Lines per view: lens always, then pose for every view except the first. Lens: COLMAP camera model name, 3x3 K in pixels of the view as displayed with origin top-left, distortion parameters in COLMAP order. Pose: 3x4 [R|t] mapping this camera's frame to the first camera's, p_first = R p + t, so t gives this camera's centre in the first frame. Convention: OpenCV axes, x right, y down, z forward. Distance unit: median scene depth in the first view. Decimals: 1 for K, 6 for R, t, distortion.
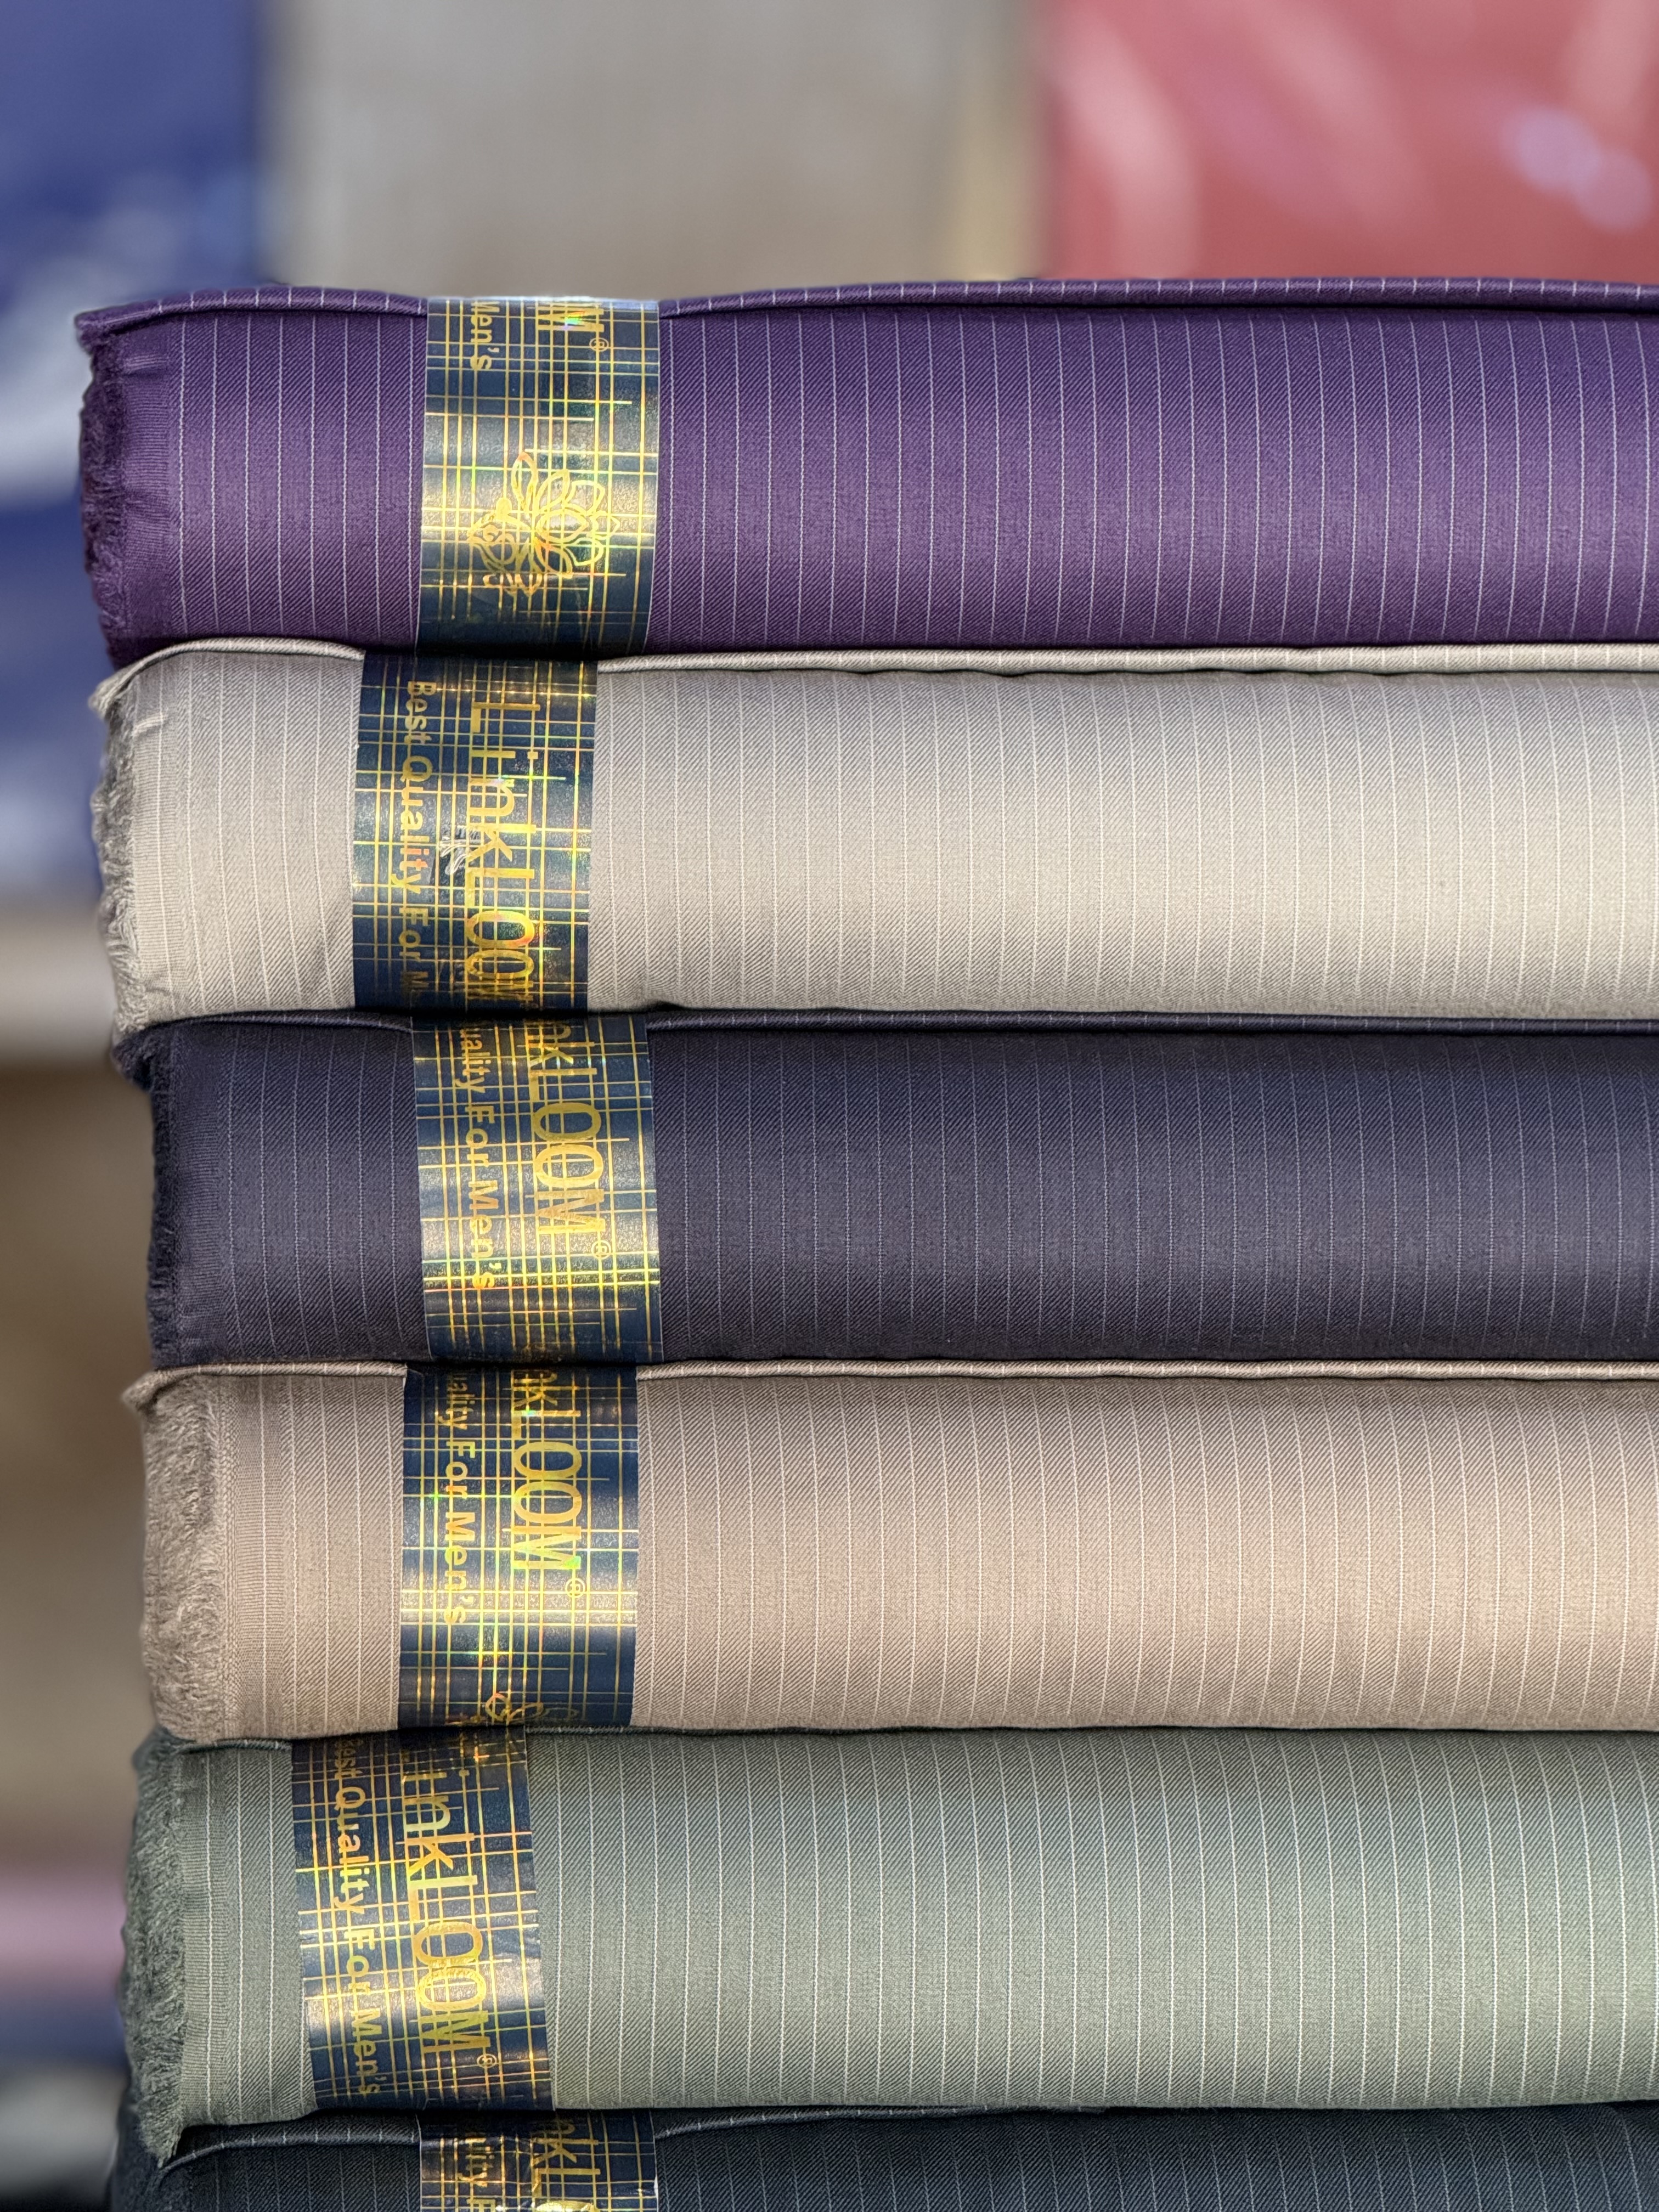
lens RADIAL K [[7751.1, 0, 896.2], [0, 7751.1, 1084.4], [0, 0, 1]] dist [0.257108, 0.000000]
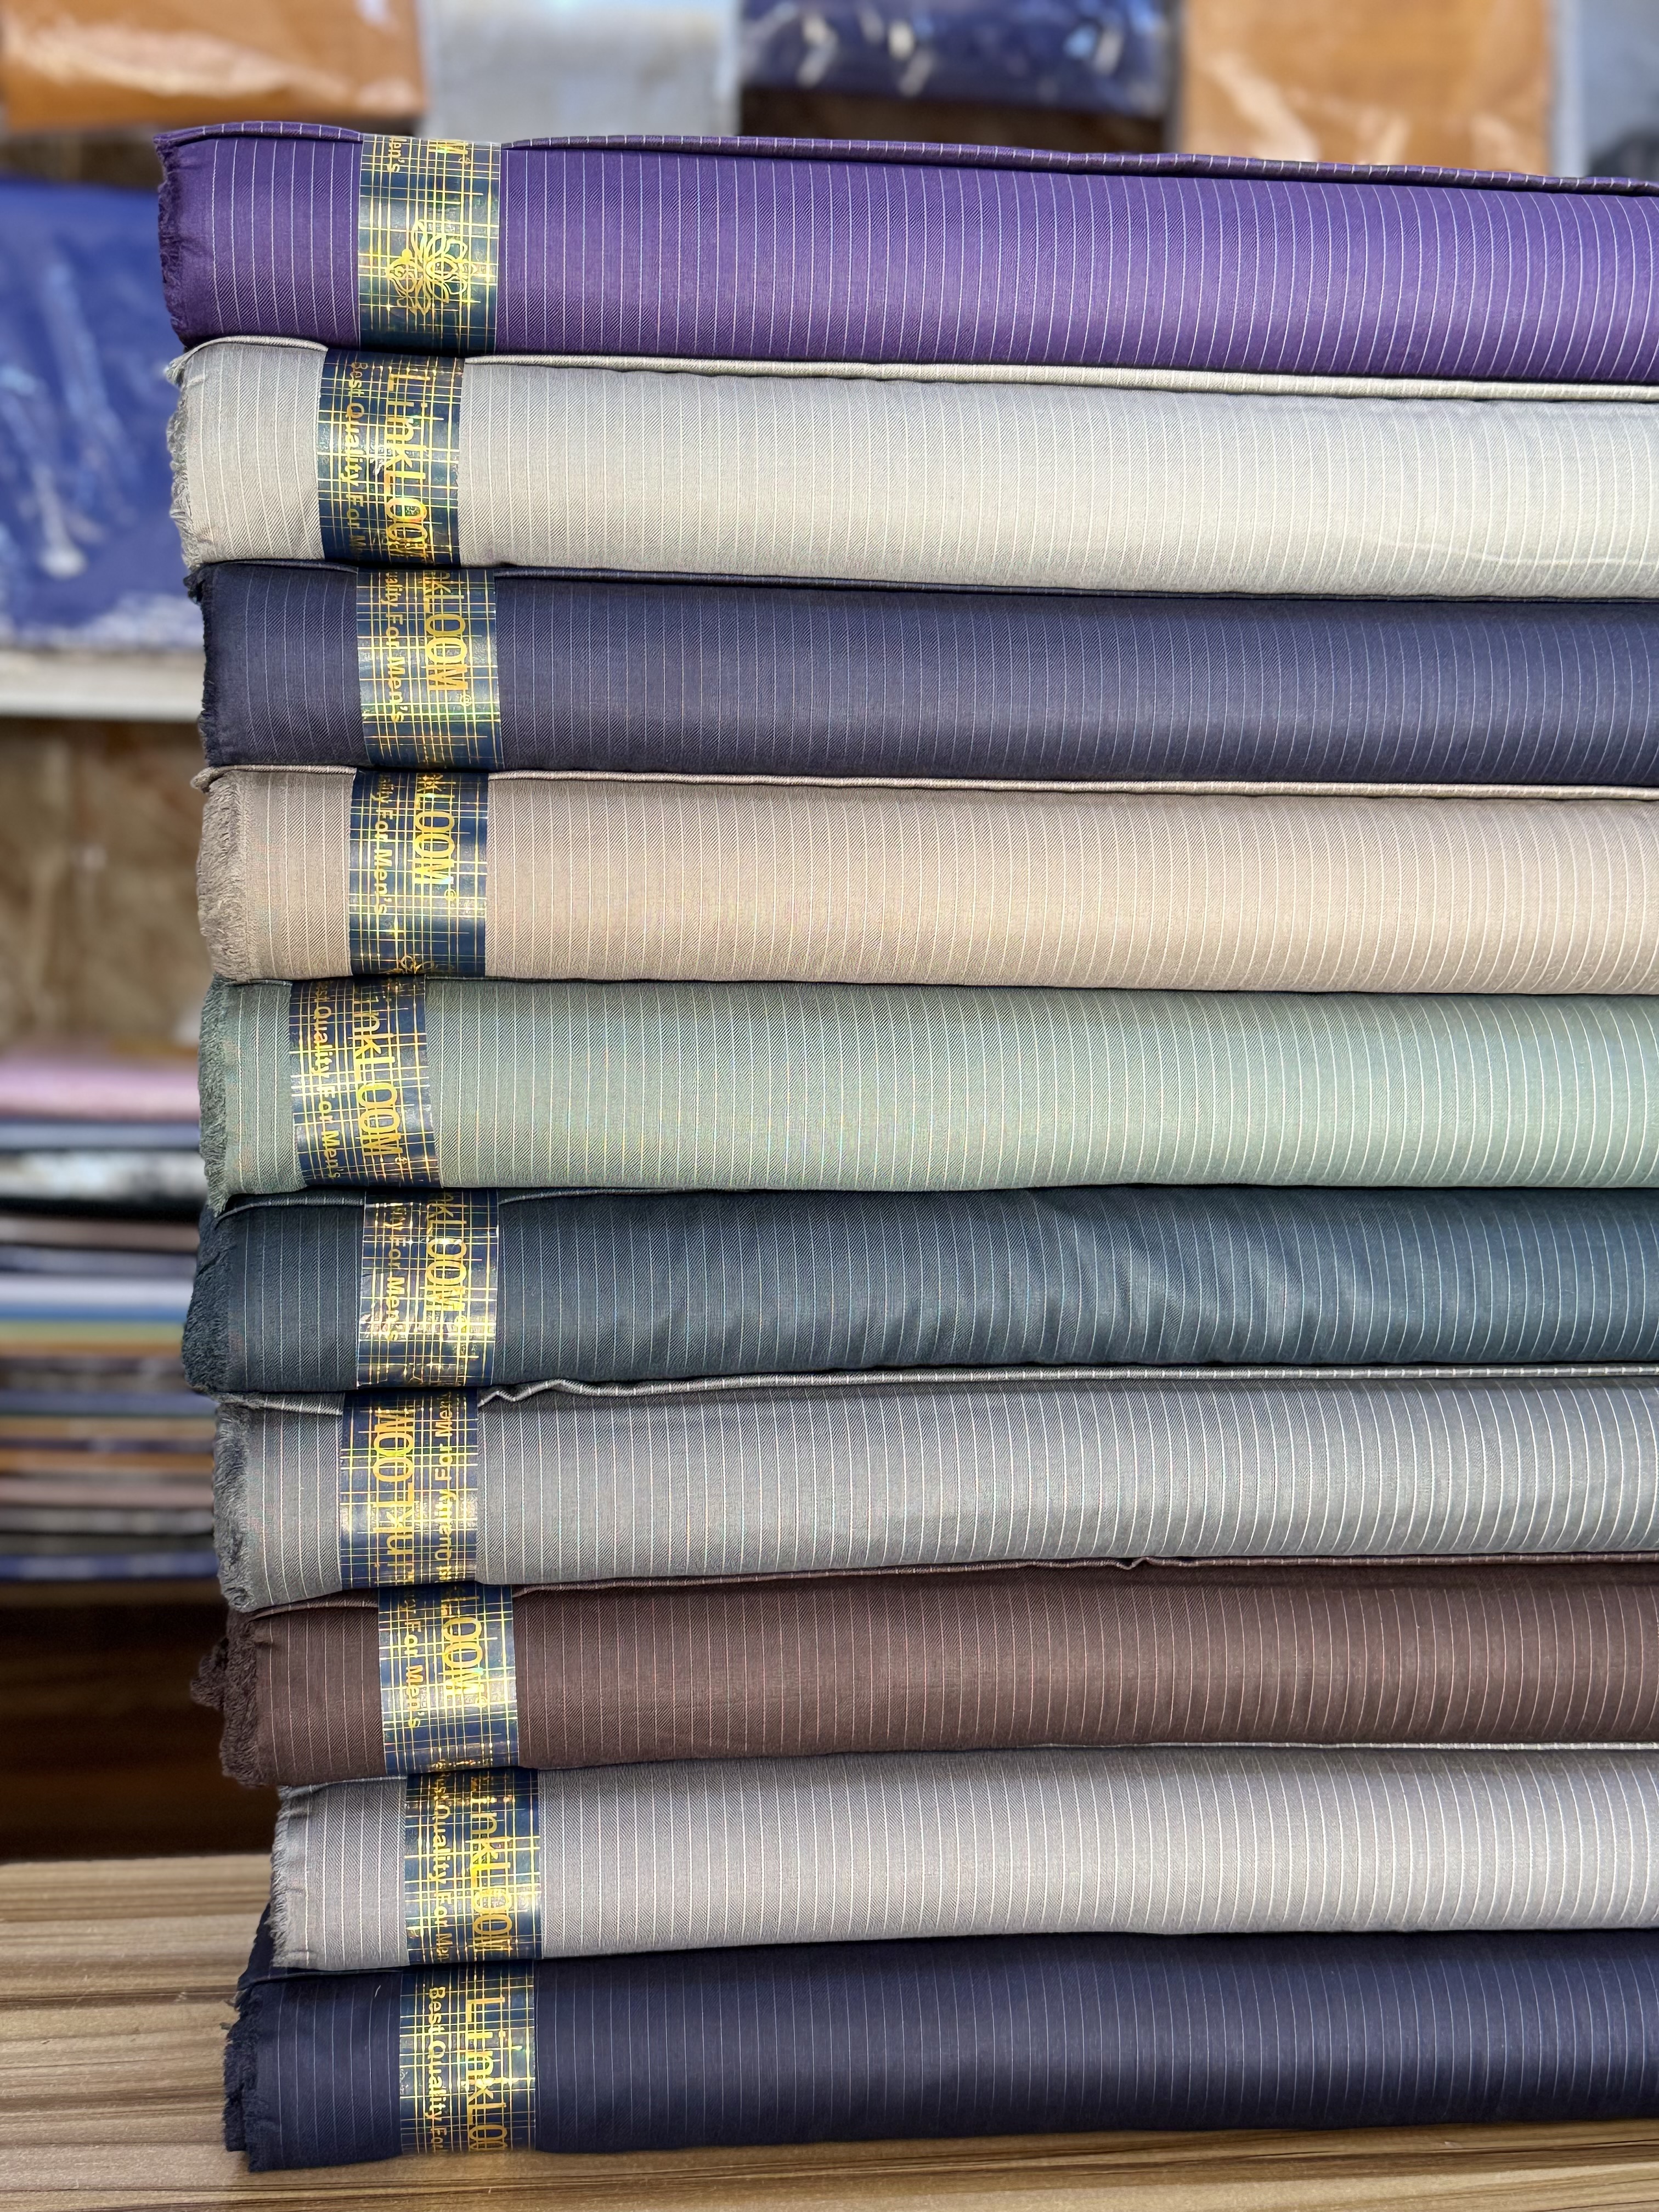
lens RADIAL K [[2580.5, 0, 830.4], [0, 2580.5, 1108.0], [0, 0, 1]] dist [0.019777, 0.000000]
pose [[0.998781, 0.010848, 0.048154, 0.016649], [-0.015920, 0.994214, 0.106231, 0.049170], [-0.046723, -0.106868, 0.993175, 0.410197]]
